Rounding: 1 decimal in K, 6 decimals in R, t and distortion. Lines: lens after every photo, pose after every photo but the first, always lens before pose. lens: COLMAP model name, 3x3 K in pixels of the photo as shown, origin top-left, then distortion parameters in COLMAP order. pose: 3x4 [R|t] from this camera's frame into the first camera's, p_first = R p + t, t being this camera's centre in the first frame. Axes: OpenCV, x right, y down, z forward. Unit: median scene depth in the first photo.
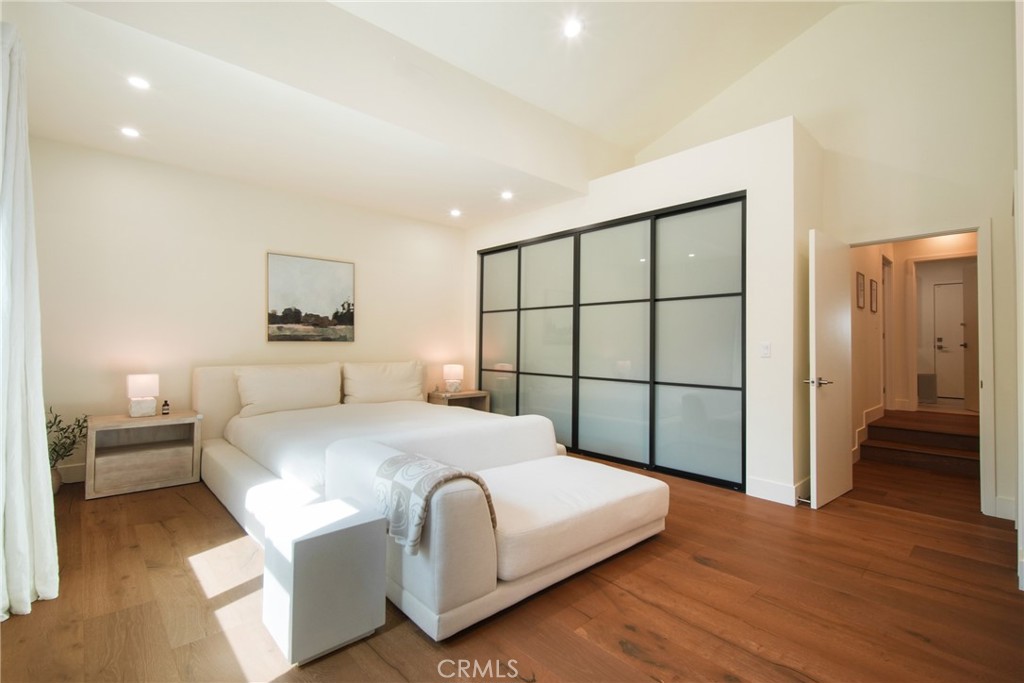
lens RADIAL K [[464.2, 0, 512.8], [0, 464.2, 337.8], [0, 0, 1]] dist [-0.001148, -0.000874]
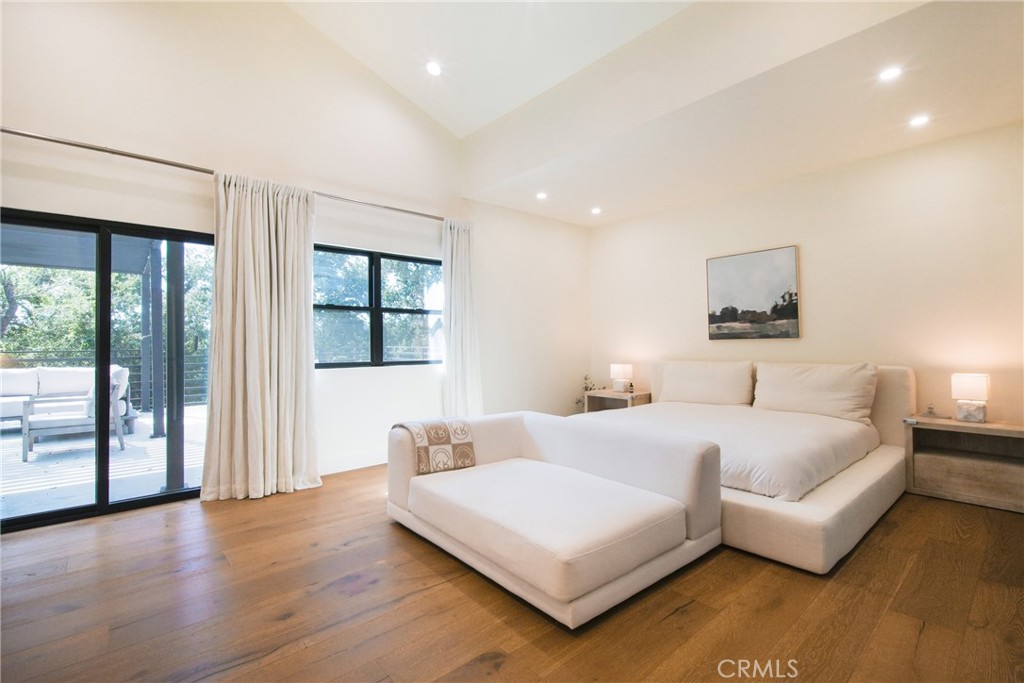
lens RADIAL K [[464.2, 0, 512.8], [0, 464.2, 337.8], [0, 0, 1]] dist [-0.001148, -0.000874]
pose [[-0.021426, -0.021388, -0.999542, 0.559172], [0.024885, 0.999450, -0.021919, 0.015075], [0.999461, -0.025343, -0.020882, 0.541057]]
